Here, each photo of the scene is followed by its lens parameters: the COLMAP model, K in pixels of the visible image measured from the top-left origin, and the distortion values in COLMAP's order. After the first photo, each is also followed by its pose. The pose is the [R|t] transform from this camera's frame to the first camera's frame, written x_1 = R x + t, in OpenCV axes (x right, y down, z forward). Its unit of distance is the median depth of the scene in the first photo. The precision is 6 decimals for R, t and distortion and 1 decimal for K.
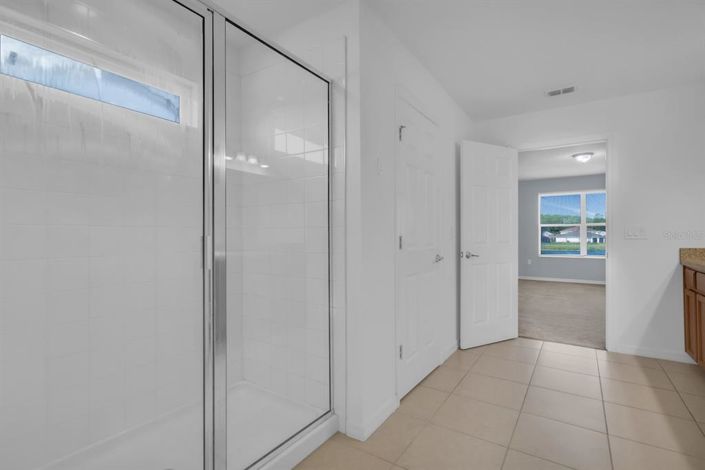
lens RADIAL K [[331.9, 0, 351.2], [0, 331.9, 234.7], [0, 0, 1]] dist [0.005122, -0.002492]
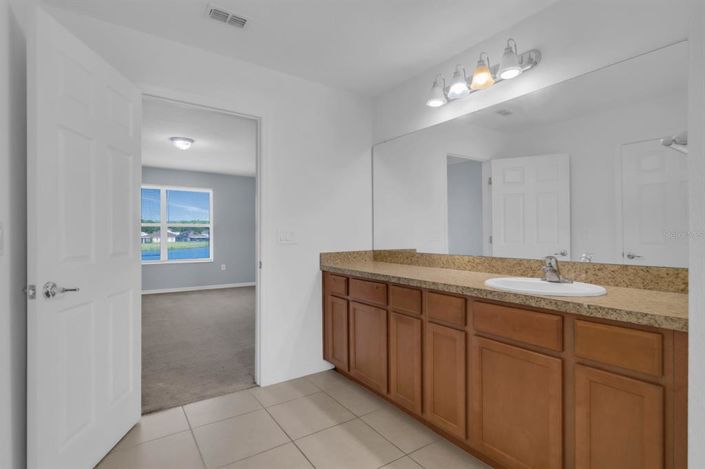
lens RADIAL K [[351.5, 0, 350.8], [0, 351.5, 234.0], [0, 0, 1]] dist [-0.002023, -0.002354]
pose [[0.377209, -0.000169, 0.926128, 0.049943], [0.002874, 0.999995, -0.000988, -0.005723], [-0.926124, 0.003034, 0.377208, 0.291309]]
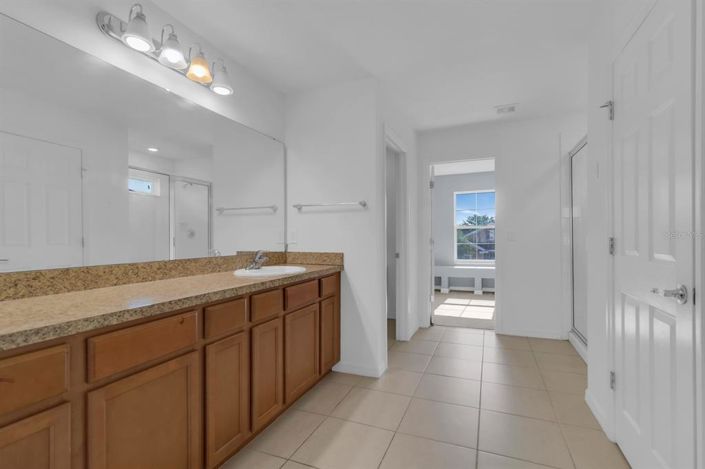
lens RADIAL K [[331.9, 0, 355.4], [0, 331.9, 233.9], [0, 0, 1]] dist [0.005122, -0.002492]
pose [[-0.979102, 0.008403, -0.203194, 0.464667], [0.011017, 0.999870, -0.011737, 0.001460], [0.203069, -0.013730, -0.979068, 0.778609]]
